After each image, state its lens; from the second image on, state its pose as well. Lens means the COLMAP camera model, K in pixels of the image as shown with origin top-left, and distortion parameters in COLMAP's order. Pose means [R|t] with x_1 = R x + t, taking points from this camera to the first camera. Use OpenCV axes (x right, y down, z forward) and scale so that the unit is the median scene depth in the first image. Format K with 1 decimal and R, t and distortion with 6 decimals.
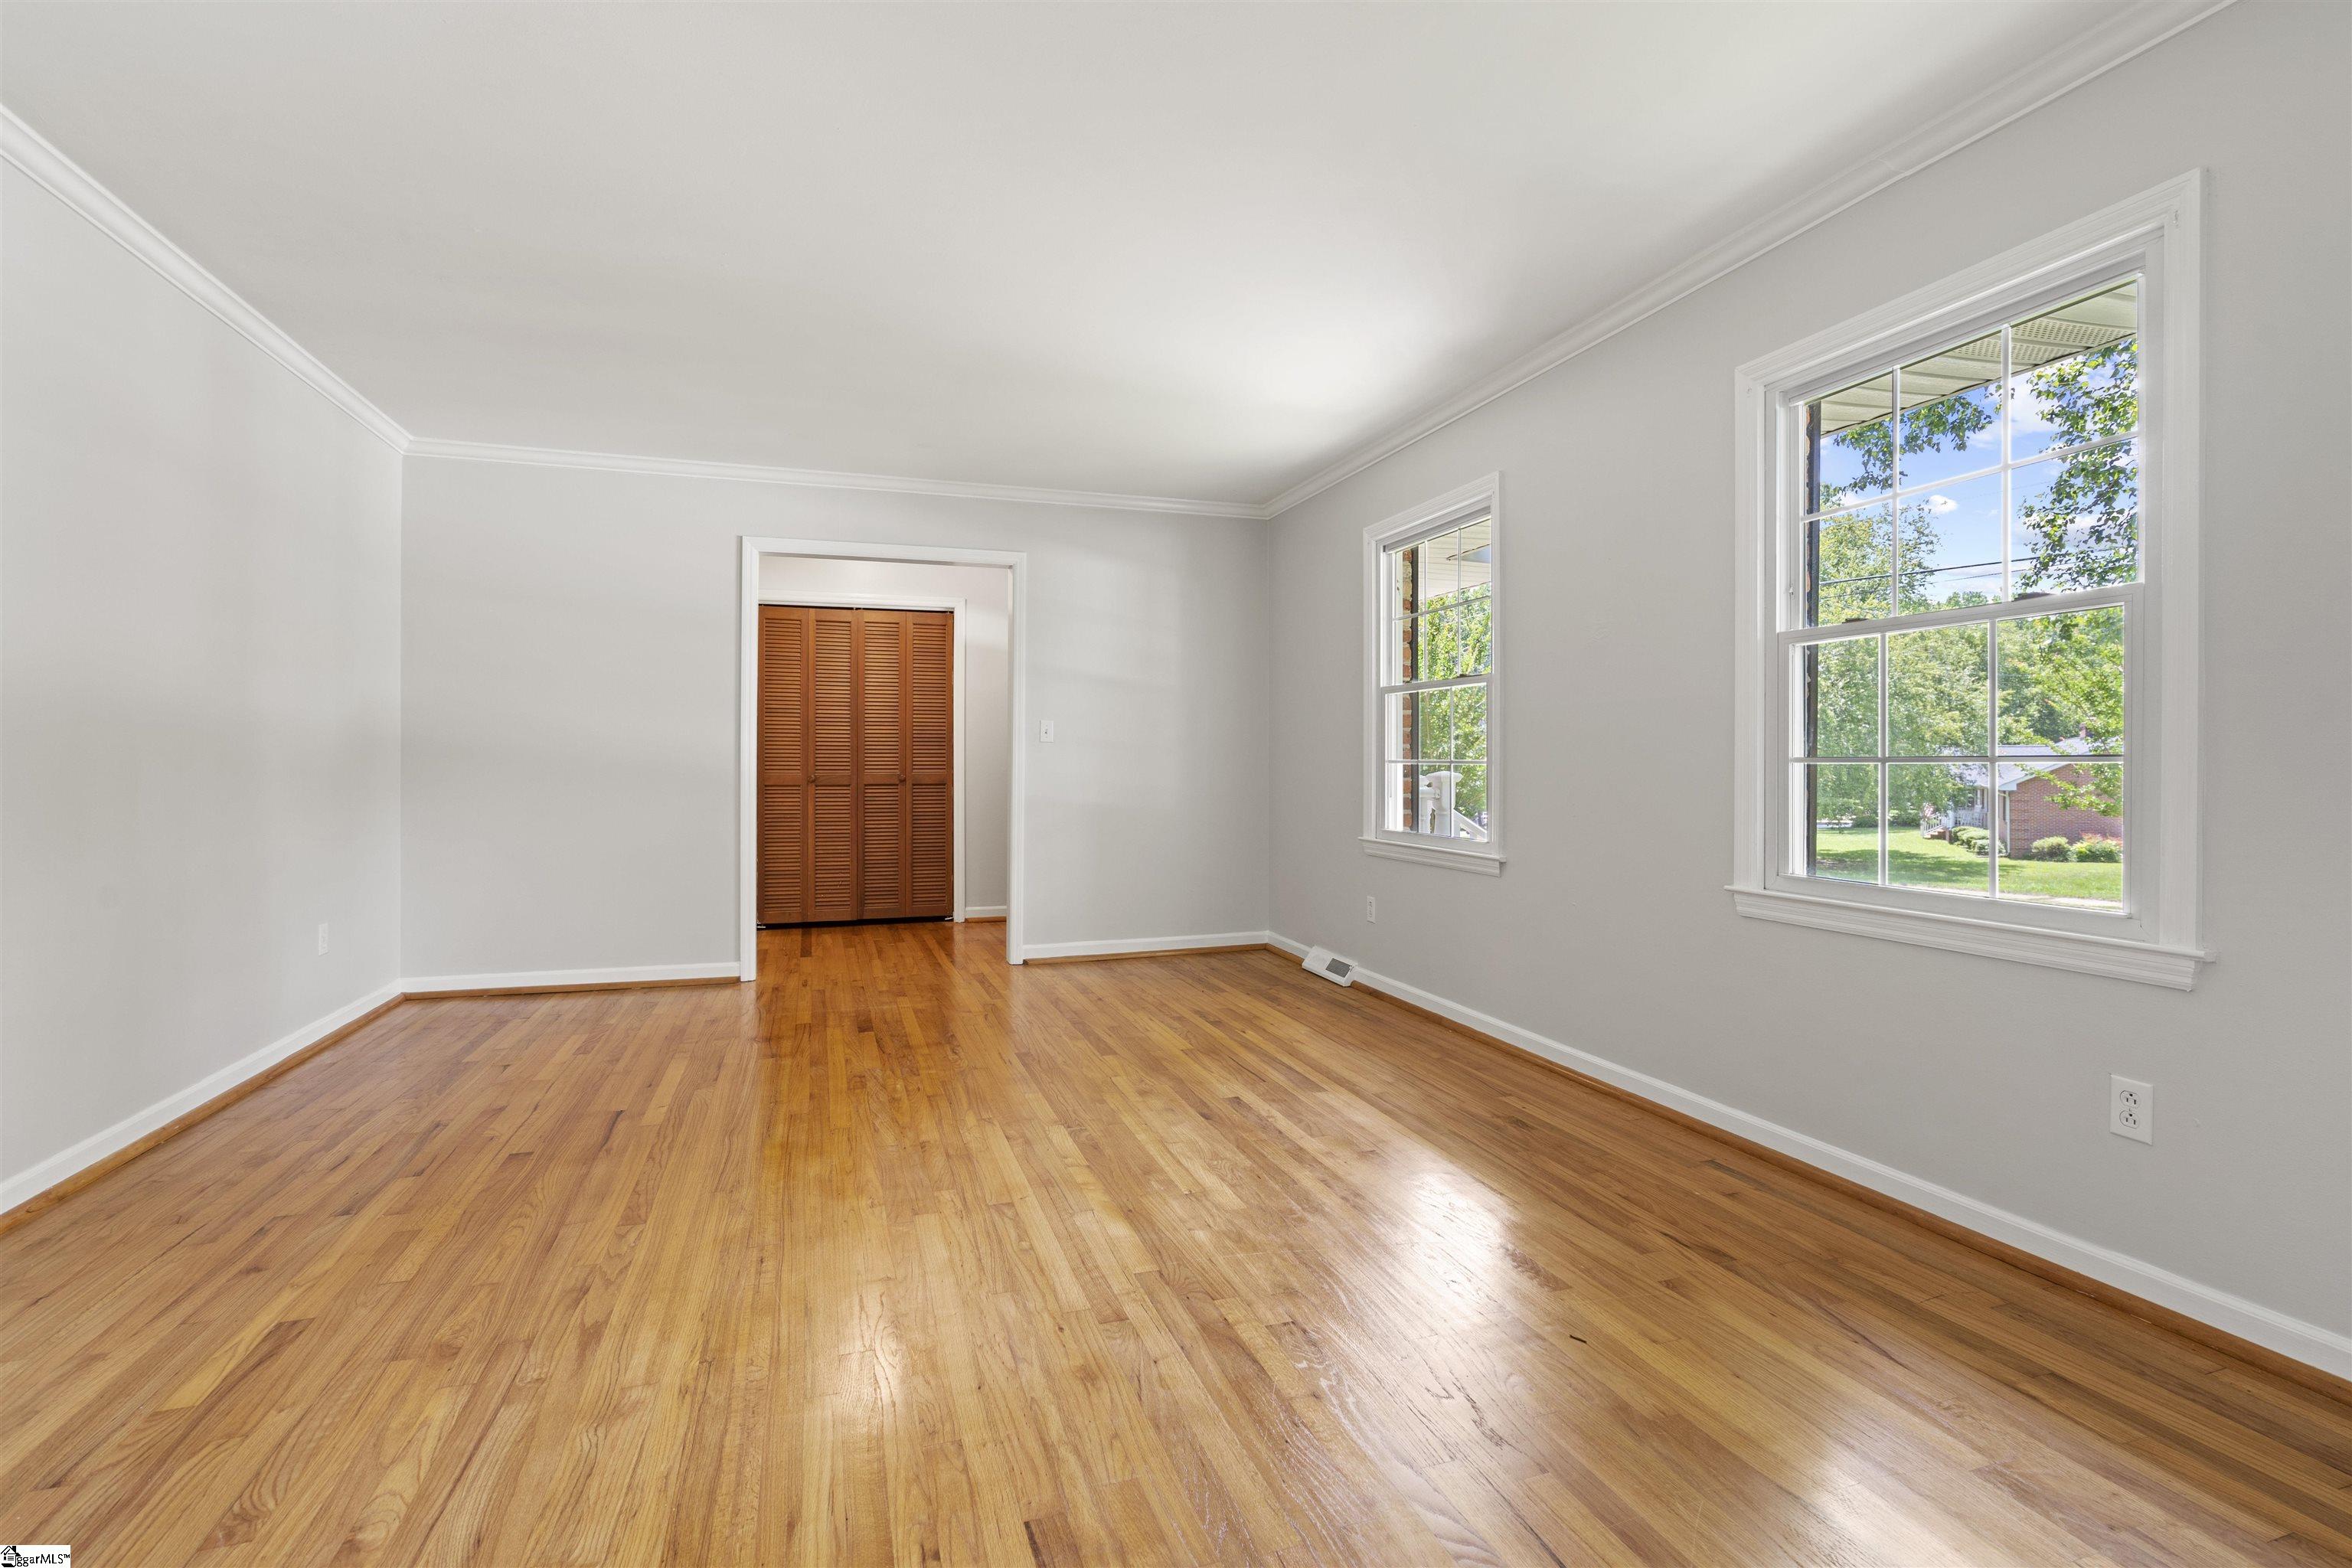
lens RADIAL K [[1076.8, 0, 1174.3], [0, 1076.8, 772.8], [0, 0, 1]] dist [-0.004505, 0.002571]
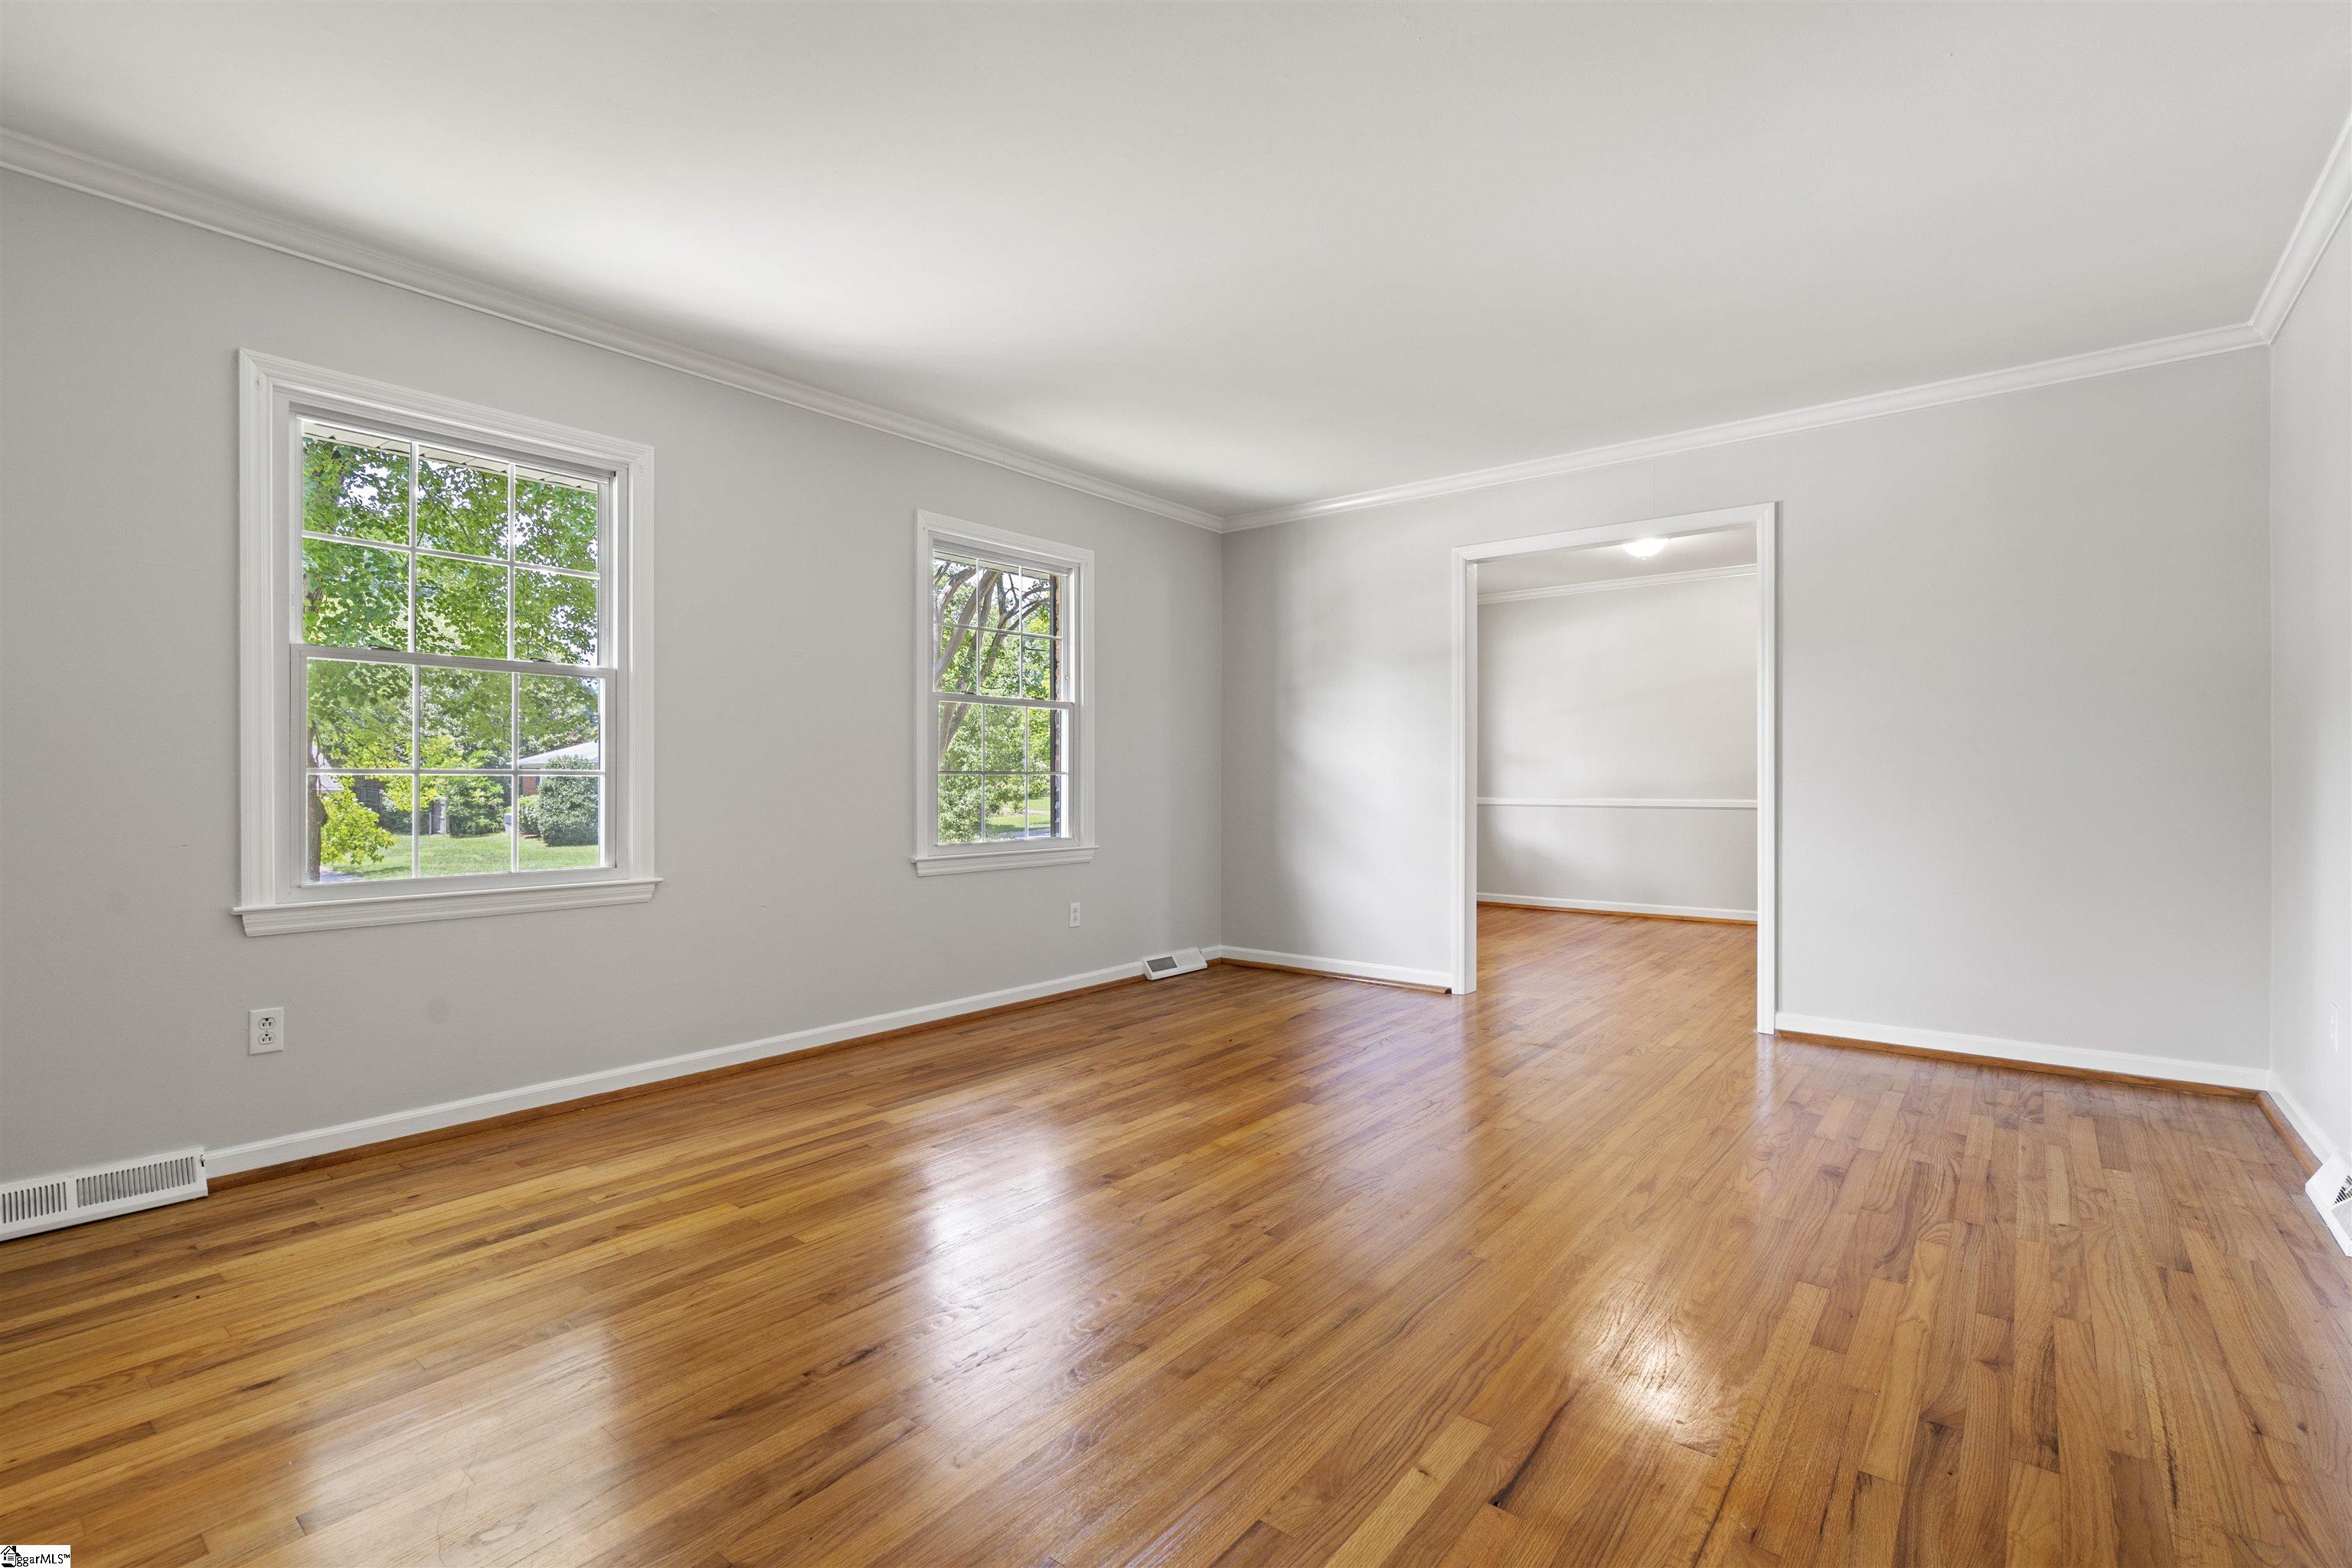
lens RADIAL K [[1076.8, 0, 1172.5], [0, 1076.8, 782.2], [0, 0, 1]] dist [-0.004505, 0.002571]
pose [[-0.544402, -0.002579, 0.838821, -0.985335], [0.005526, 0.999963, 0.006661, -0.007209], [-0.838807, 0.008262, -0.544367, 1.624447]]
